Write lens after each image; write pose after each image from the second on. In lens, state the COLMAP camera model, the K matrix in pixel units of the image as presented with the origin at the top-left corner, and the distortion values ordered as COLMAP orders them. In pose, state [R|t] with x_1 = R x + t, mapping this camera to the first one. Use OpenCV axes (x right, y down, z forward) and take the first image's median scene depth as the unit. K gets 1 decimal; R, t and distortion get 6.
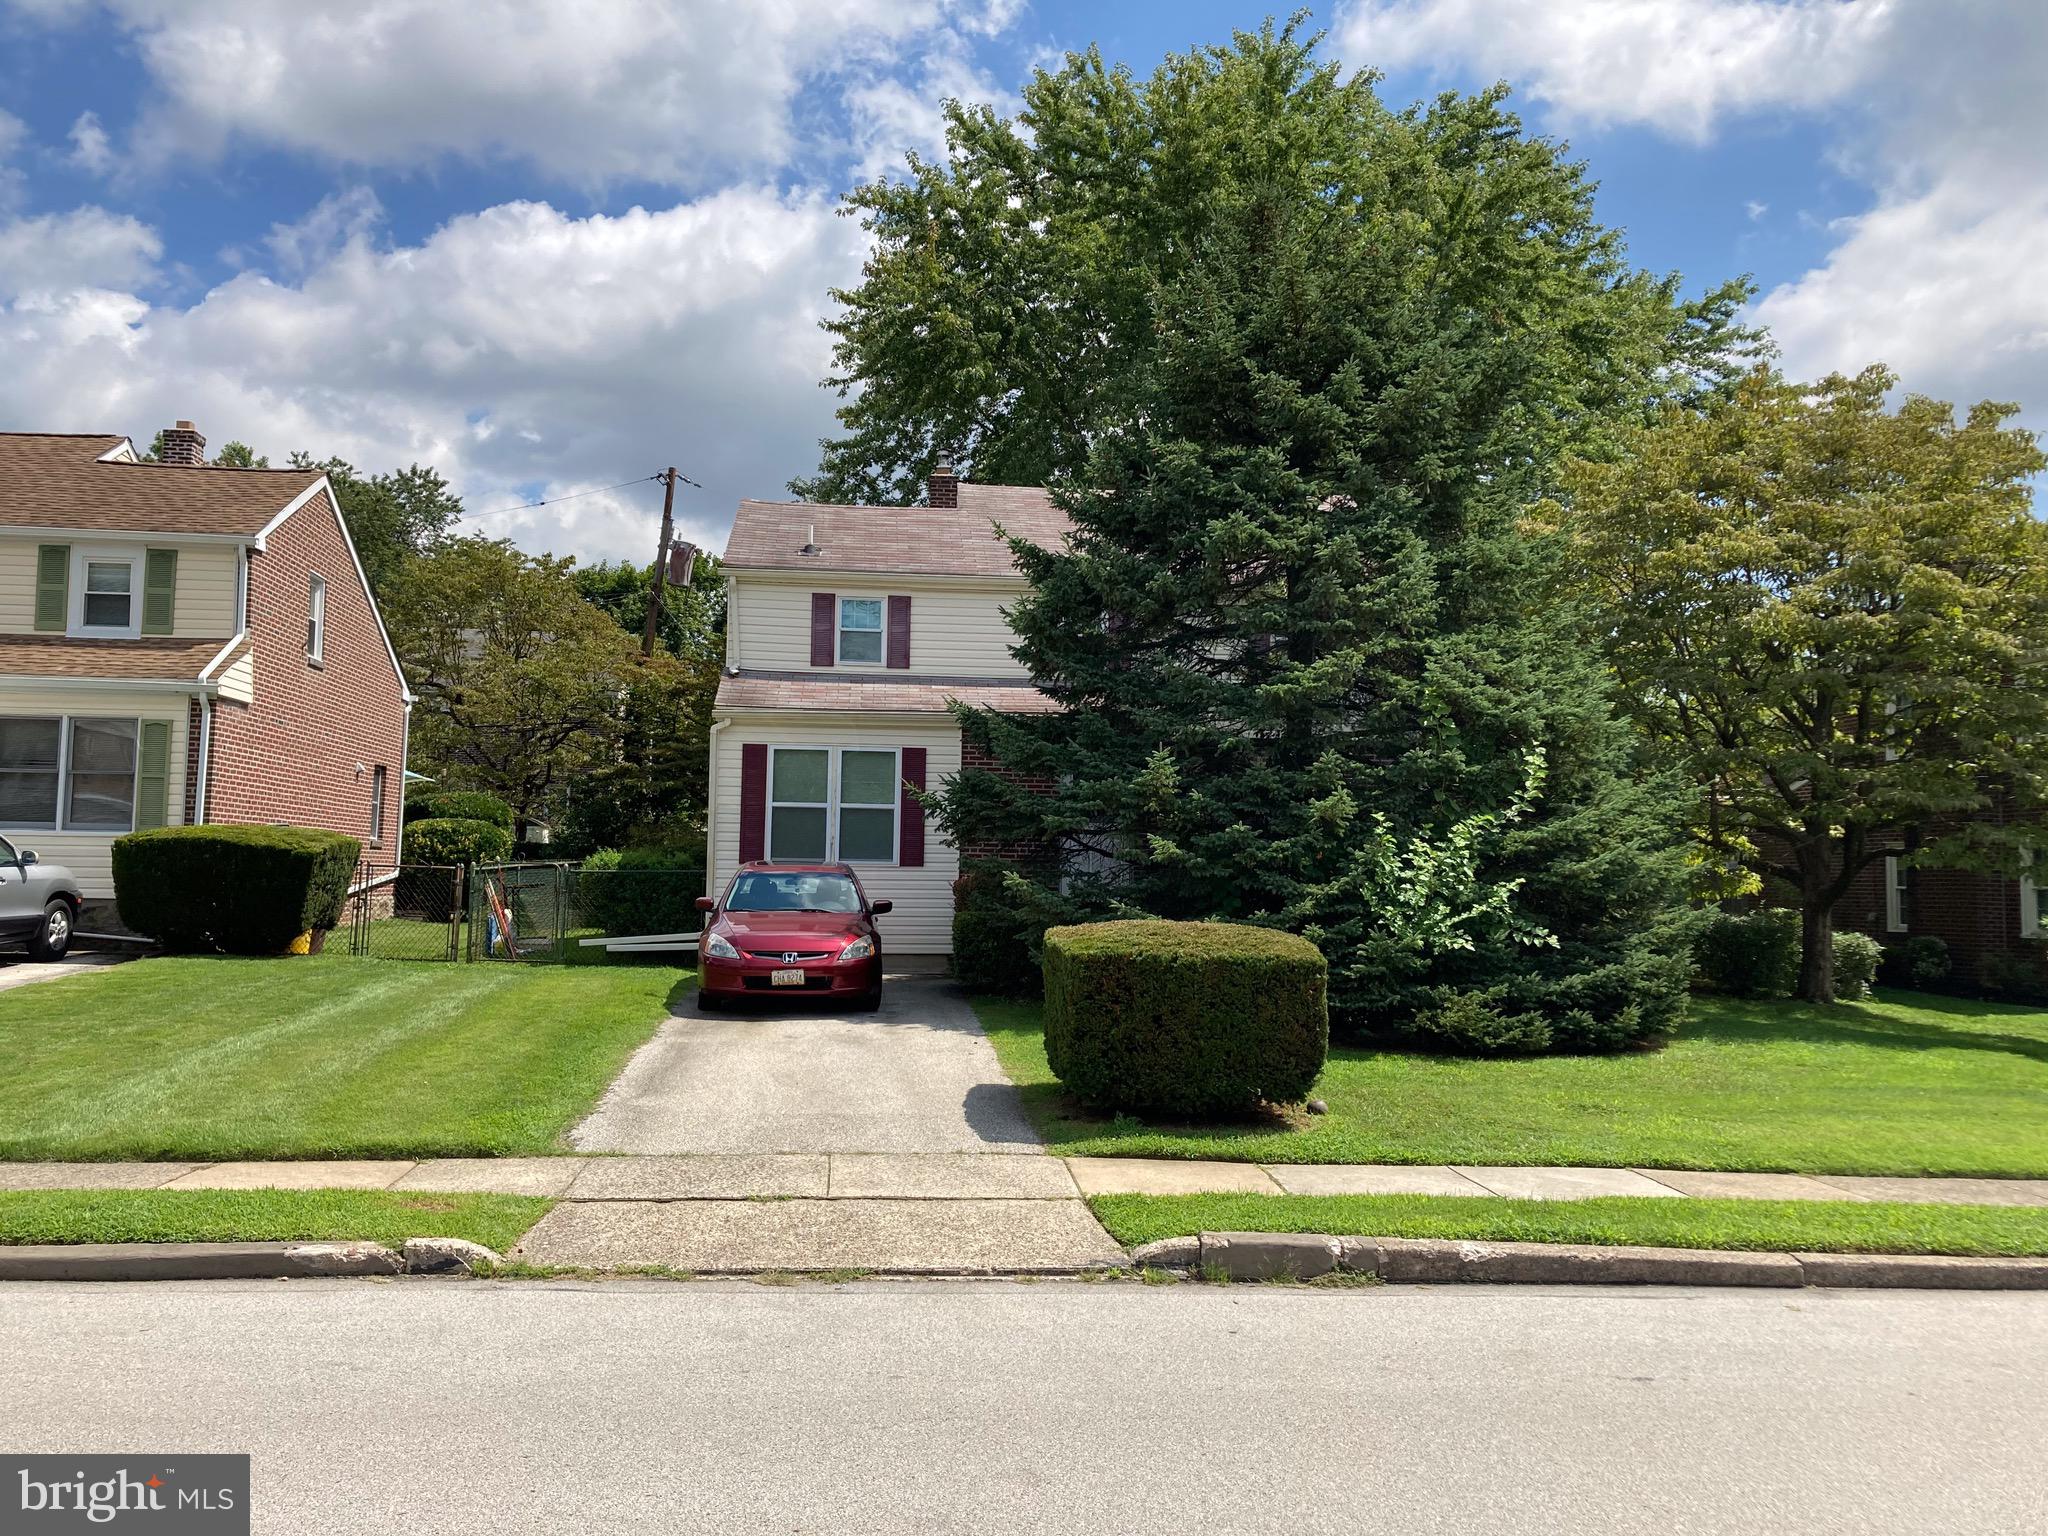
lens RADIAL K [[1728.0, 0, 1024.0], [0, 1728.0, 768.0], [0, 0, 1]] dist [0.005109, -0.006303]
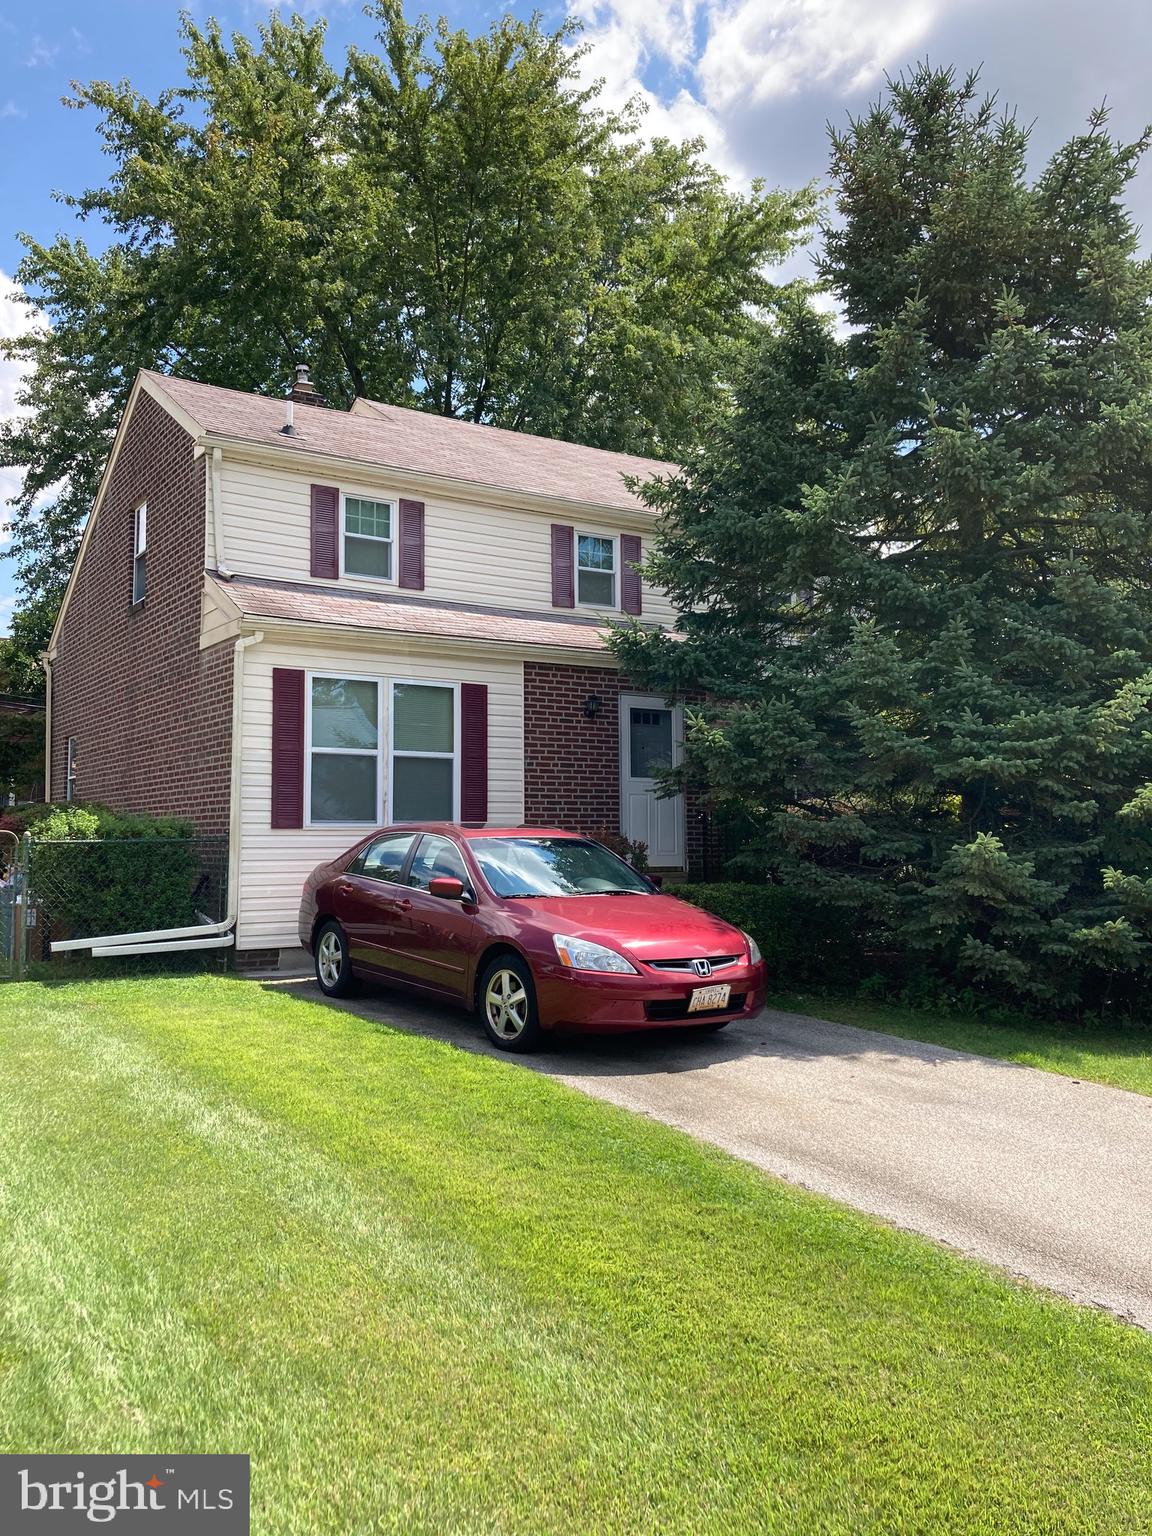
lens RADIAL K [[1296.0, 0, 573.2], [0, 1296.0, 772.2], [0, 0, 1]] dist [0.005109, -0.006303]
pose [[0.874945, 0.011583, 0.484084, -0.316998], [-0.017811, 0.999807, 0.008269, 0.023900], [-0.483894, -0.015857, 0.874983, 0.444637]]
